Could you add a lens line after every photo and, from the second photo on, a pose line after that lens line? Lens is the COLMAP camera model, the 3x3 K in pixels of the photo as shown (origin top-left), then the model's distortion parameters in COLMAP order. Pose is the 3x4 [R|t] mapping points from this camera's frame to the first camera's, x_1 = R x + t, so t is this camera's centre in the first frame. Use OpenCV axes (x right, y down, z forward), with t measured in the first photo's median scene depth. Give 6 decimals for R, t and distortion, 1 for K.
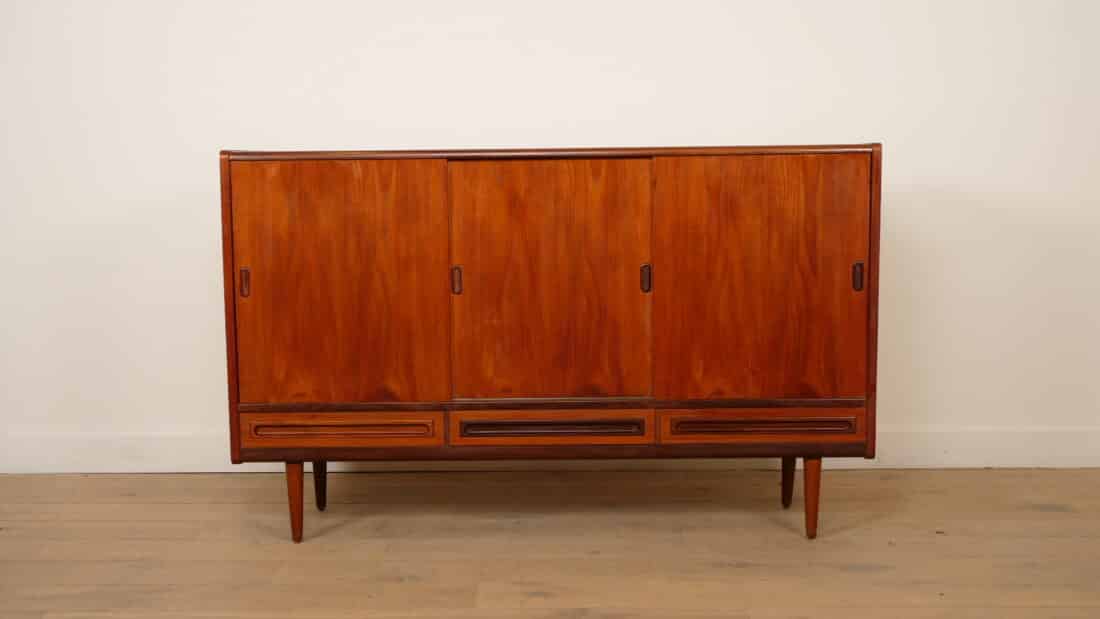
lens RADIAL K [[1359.0, 0, 550.0], [0, 1359.0, 309.5], [0, 0, 1]] dist [0.042024, 0.018170]
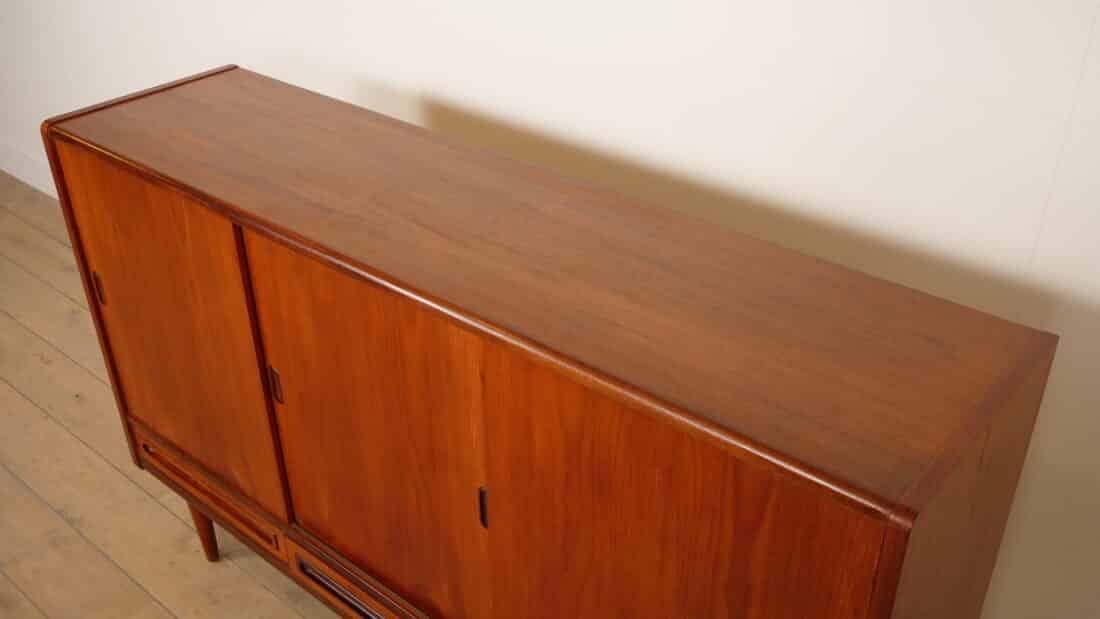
lens RADIAL K [[1050.7, 0, 550.0], [0, 1050.7, 309.5], [0, 0, 1]] dist [-0.010350, -0.000507]
pose [[0.773147, 0.327817, -0.542937, 0.297713], [-0.076327, 0.897932, 0.433466, -0.285334], [0.629618, -0.293692, 0.719254, 0.734343]]
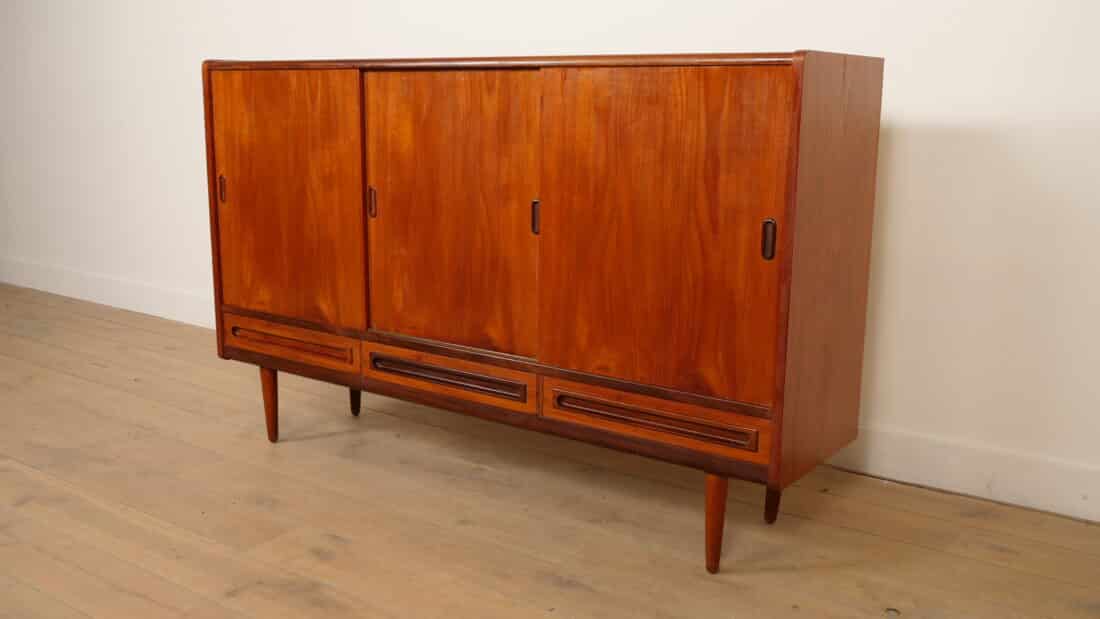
lens RADIAL K [[1050.7, 0, 550.0], [0, 1050.7, 309.5], [0, 0, 1]] dist [-0.010350, -0.000507]
pose [[0.822969, 0.133447, -0.552190, 0.439774], [-0.090325, 0.990390, 0.104728, -0.035413], [0.560860, -0.036311, 0.827114, 0.474292]]
